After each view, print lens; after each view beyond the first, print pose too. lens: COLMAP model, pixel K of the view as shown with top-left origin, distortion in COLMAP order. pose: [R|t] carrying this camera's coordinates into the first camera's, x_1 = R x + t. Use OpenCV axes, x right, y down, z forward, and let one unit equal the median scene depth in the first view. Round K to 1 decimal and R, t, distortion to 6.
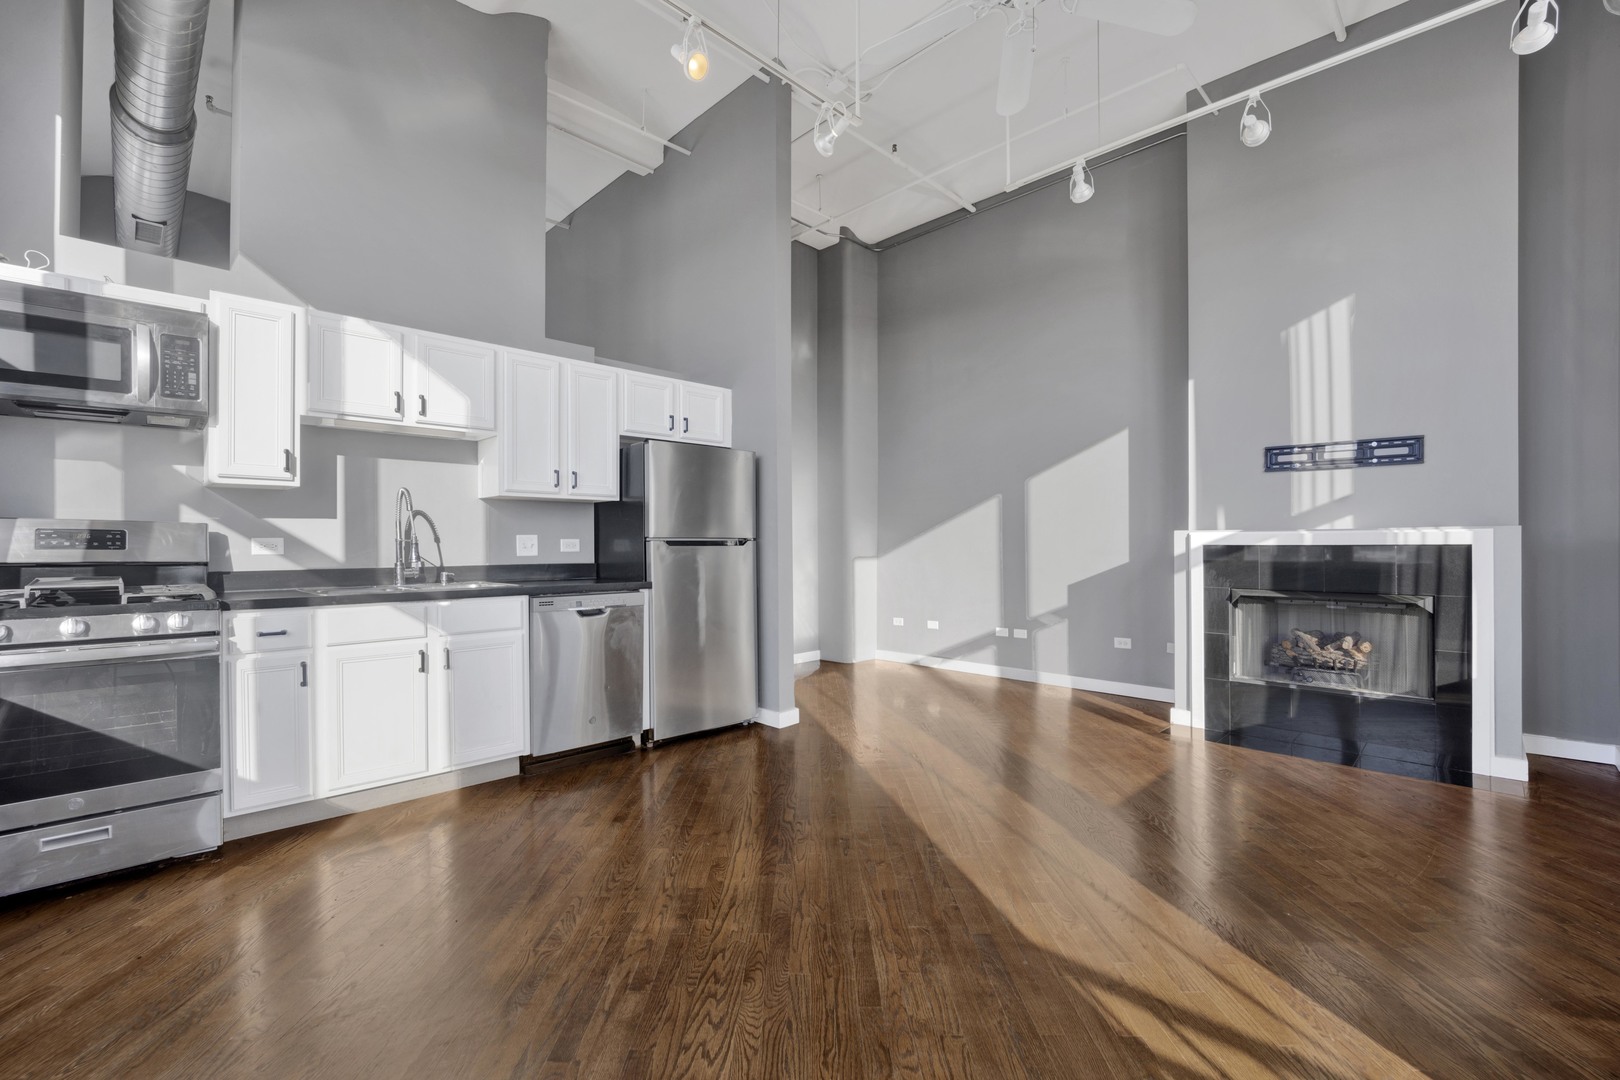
lens RADIAL K [[685.4, 0, 810.0], [0, 685.4, 540.0], [0, 0, 1]] dist [-0.015383, 0.000193]
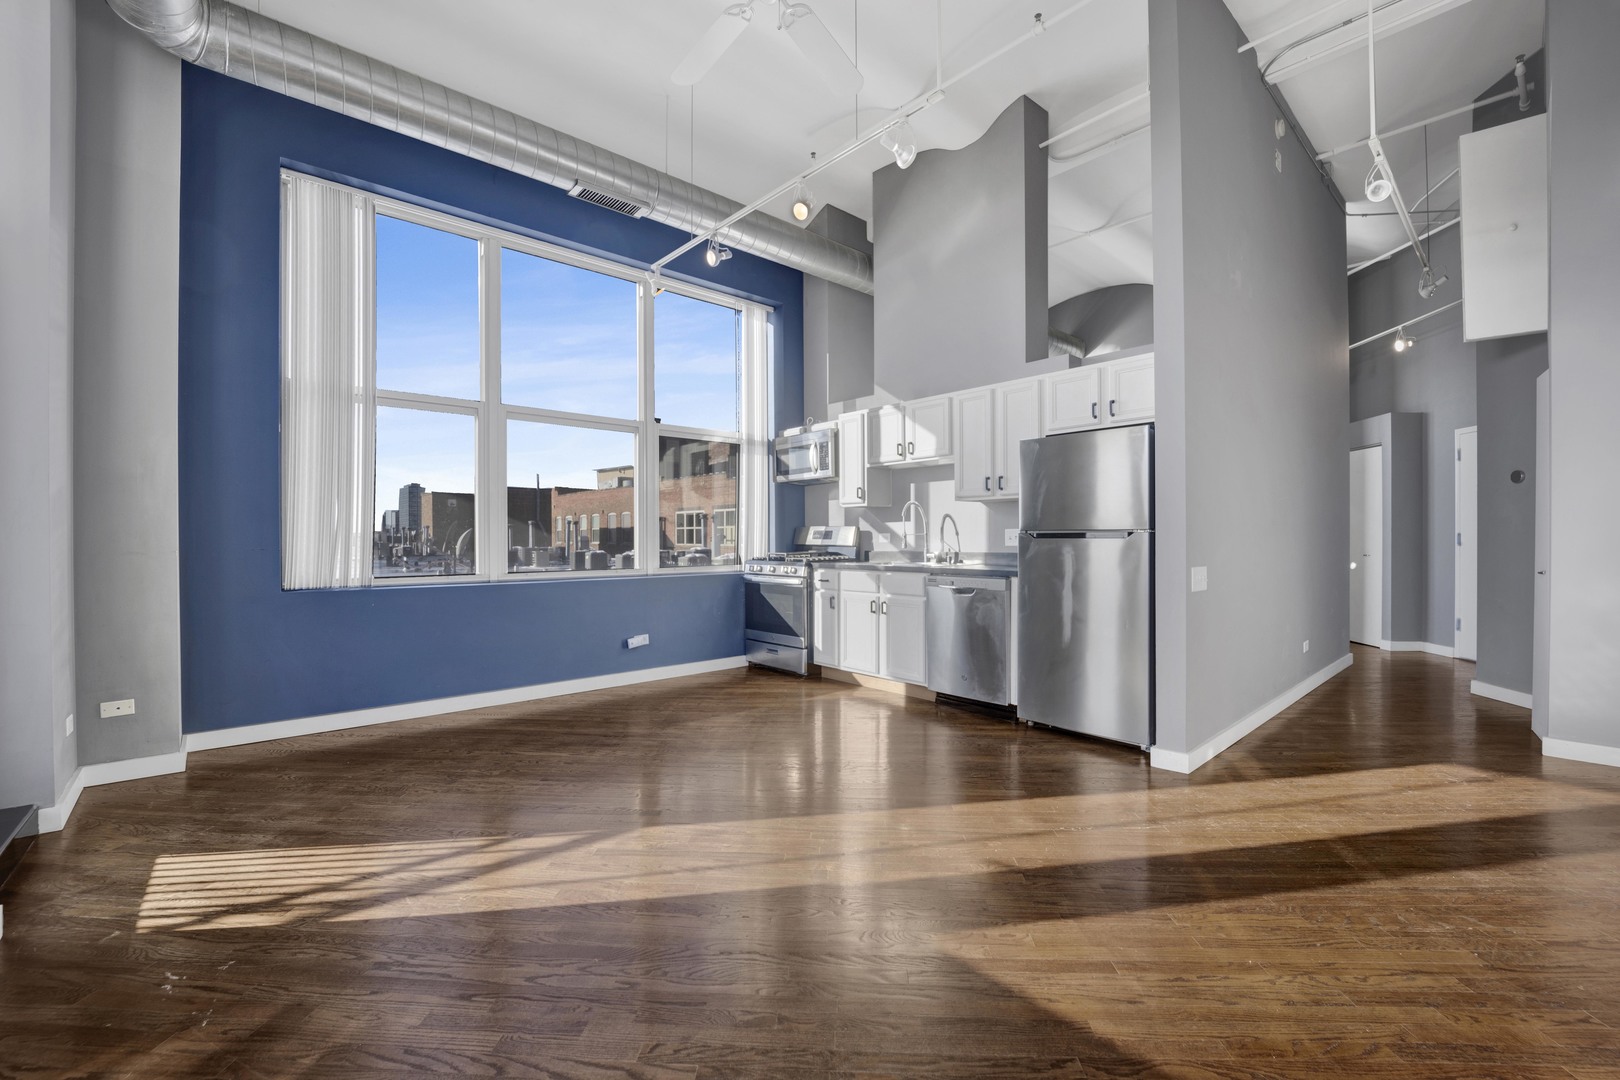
lens RADIAL K [[679.7, 0, 805.3], [0, 679.7, 537.6], [0, 0, 1]] dist [-0.018725, -0.000198]
pose [[-0.058180, 0.002154, -0.998304, 0.827447], [0.008026, 0.999966, 0.001690, 0.003501], [0.998274, -0.007914, -0.058196, 0.702150]]
